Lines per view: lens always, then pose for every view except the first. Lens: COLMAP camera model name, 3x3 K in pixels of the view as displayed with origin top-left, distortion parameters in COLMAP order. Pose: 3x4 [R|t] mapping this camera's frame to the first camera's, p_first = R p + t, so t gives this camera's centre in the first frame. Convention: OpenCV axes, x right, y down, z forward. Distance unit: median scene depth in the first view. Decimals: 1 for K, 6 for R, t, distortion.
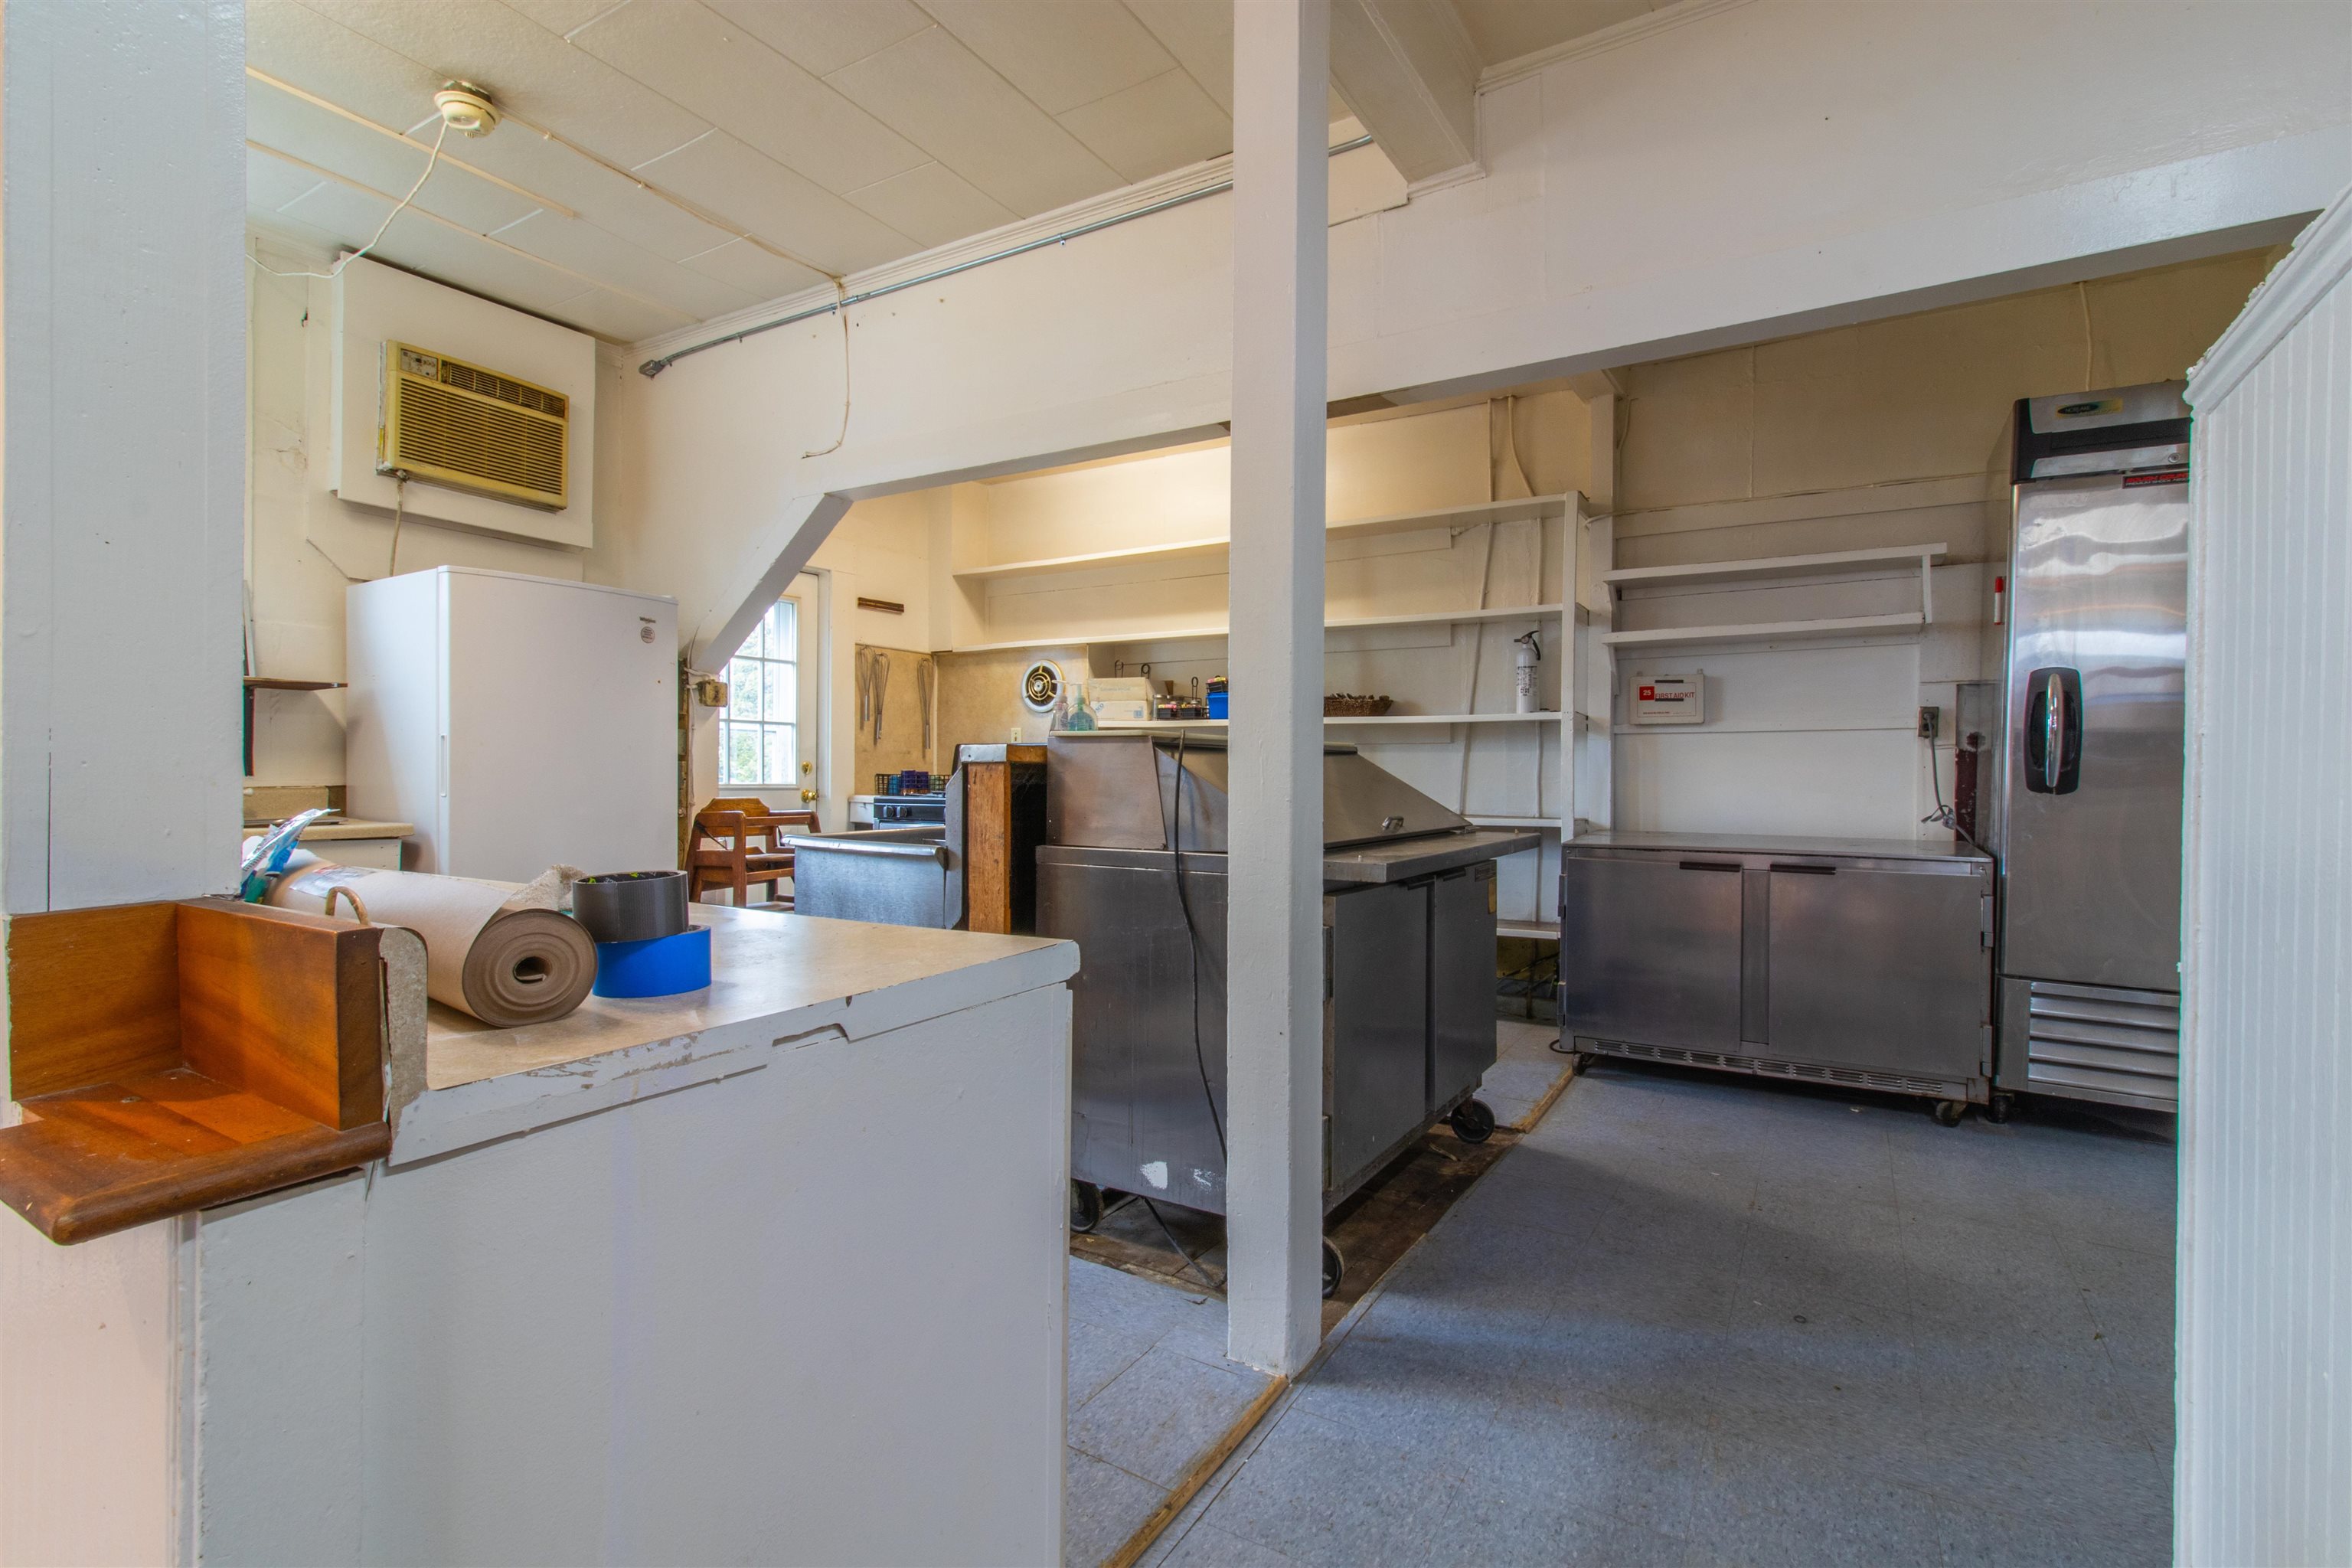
lens RADIAL K [[1077.5, 0, 1206.3], [0, 1077.5, 772.1], [0, 0, 1]] dist [0.009606, 0.000294]
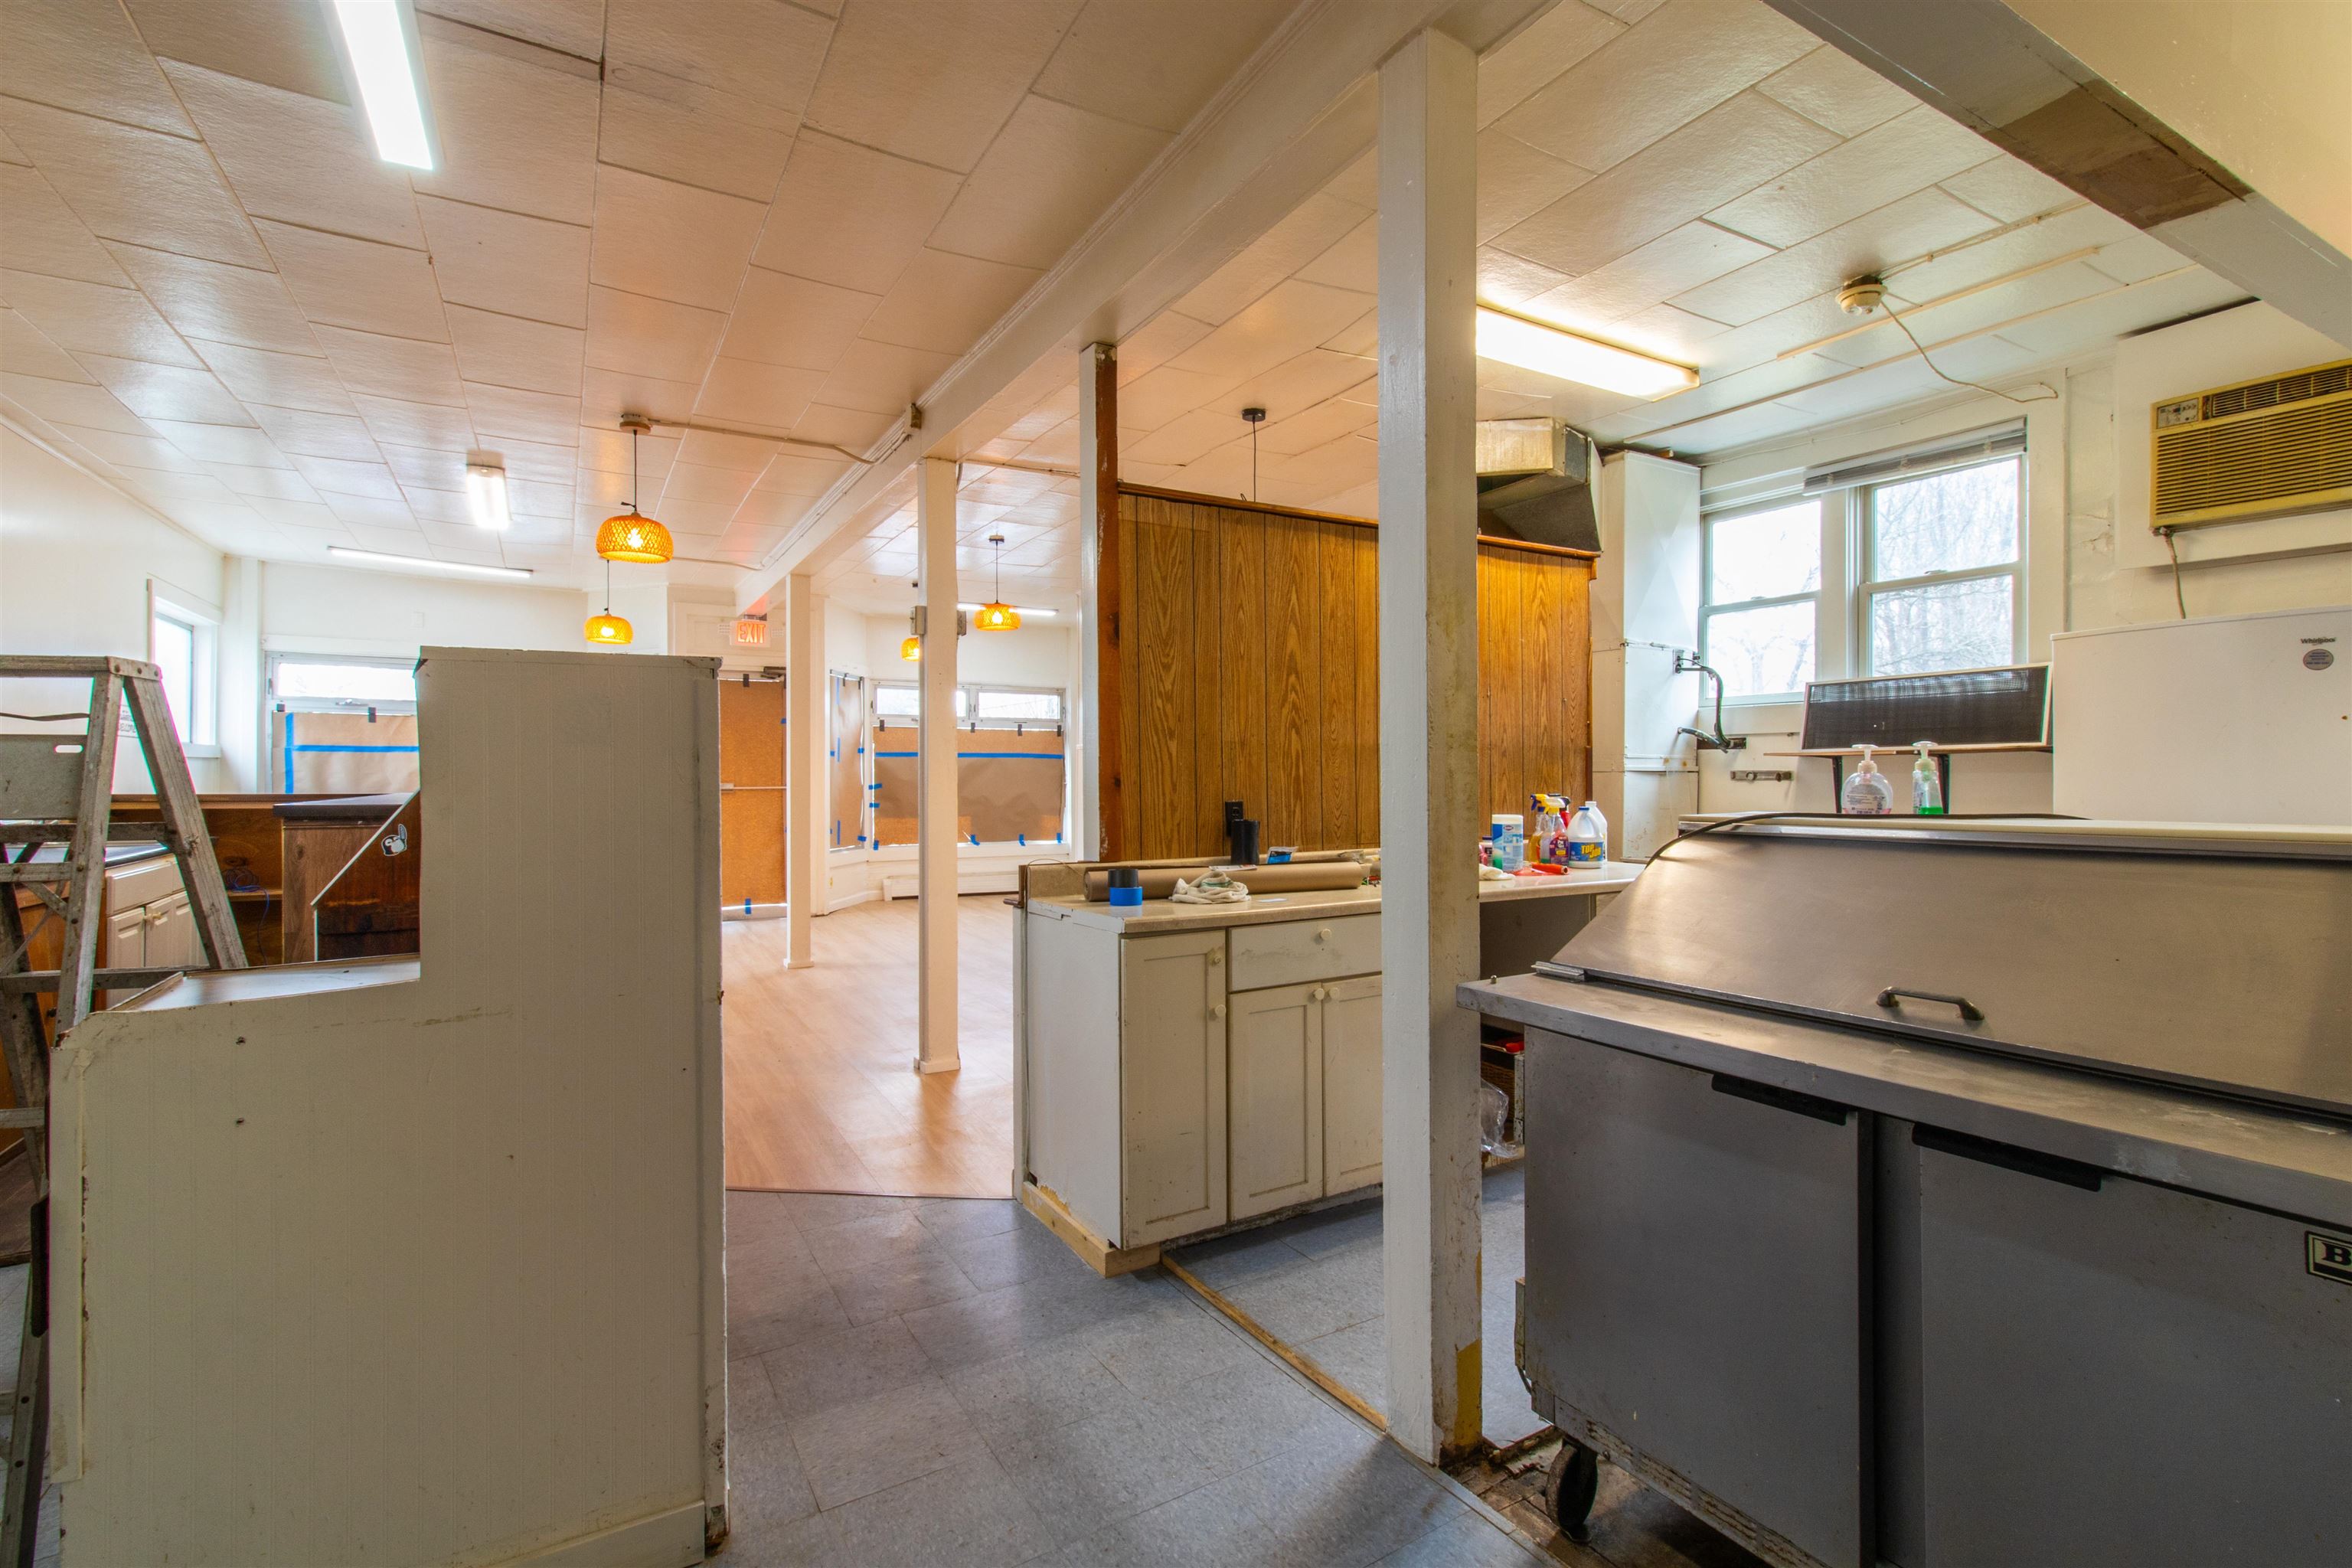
lens RADIAL K [[1077.5, 0, 1206.3], [0, 1077.5, 772.1], [0, 0, 1]] dist [0.009606, 0.000294]
pose [[-0.464212, -0.008719, -0.885681, 0.500056], [0.002115, 0.999938, -0.010952, -0.036138], [0.885721, -0.006958, -0.464165, 0.601003]]
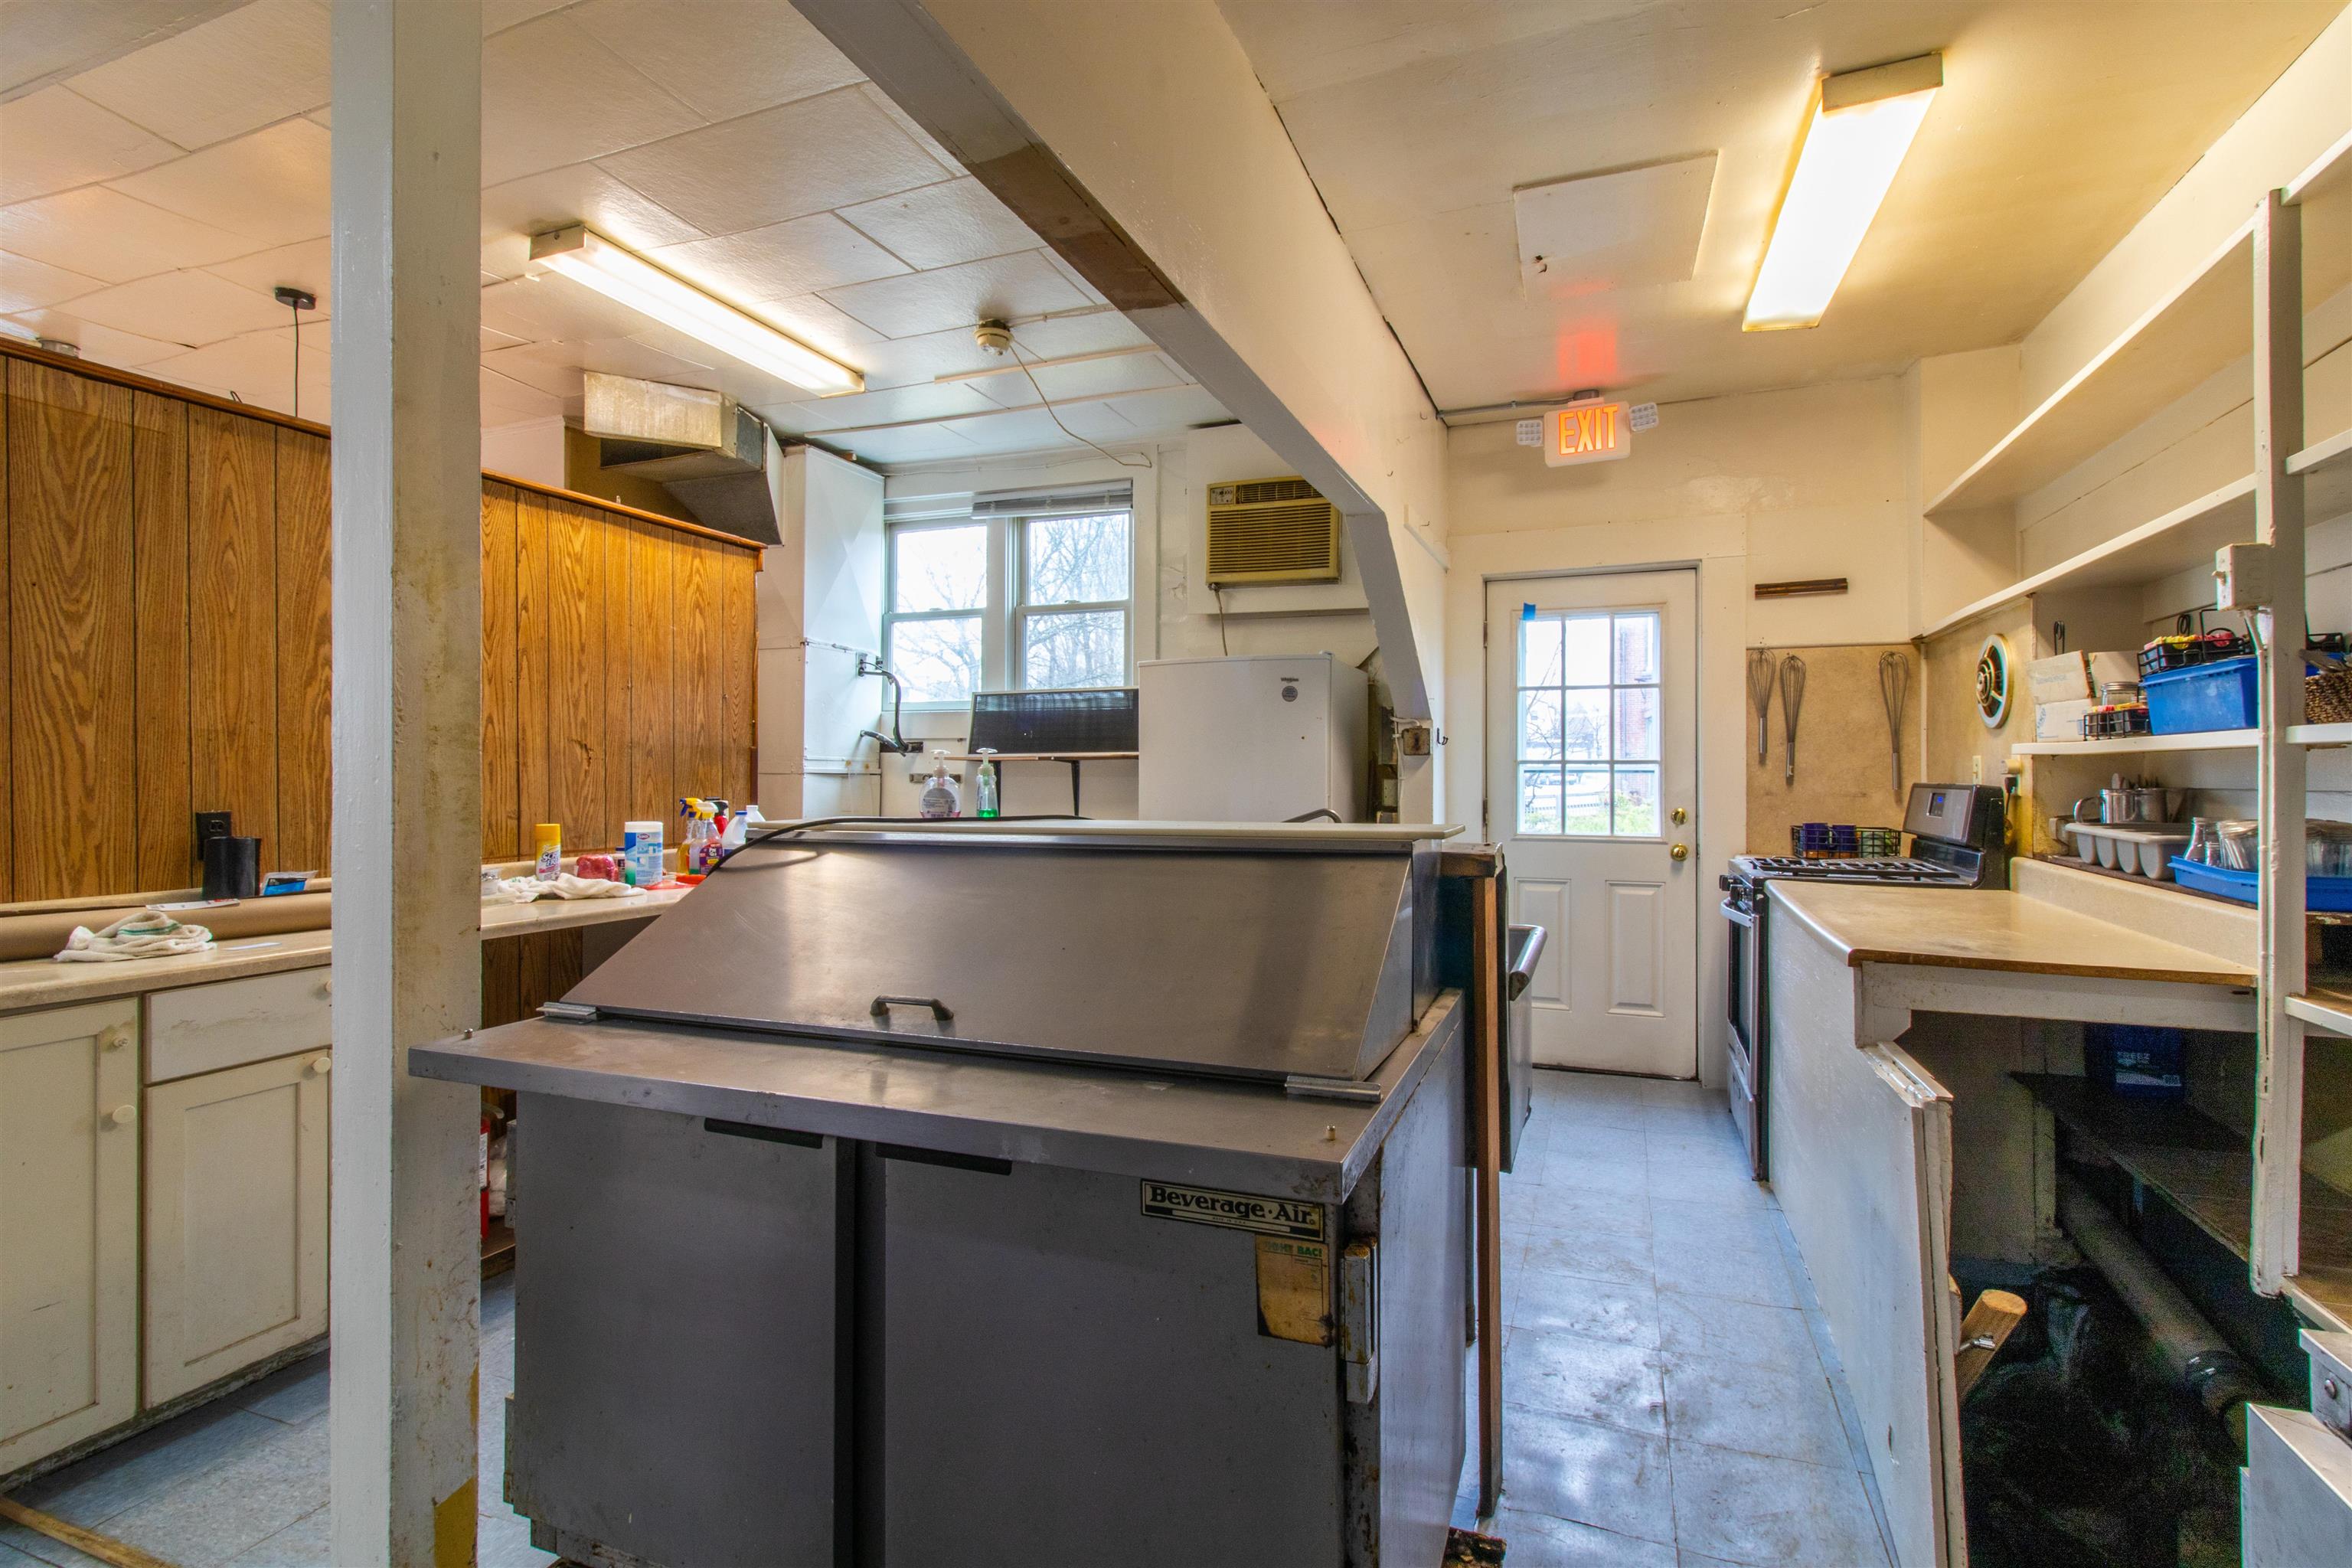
lens RADIAL K [[1081.5, 0, 1191.8], [0, 1081.5, 772.1], [0, 0, 1]] dist [0.005234, -0.000413]
pose [[0.172450, -0.010903, -0.984958, 0.448150], [0.001927, 0.999941, -0.010731, -0.037372], [0.985016, -0.000048, 0.172461, 0.668244]]
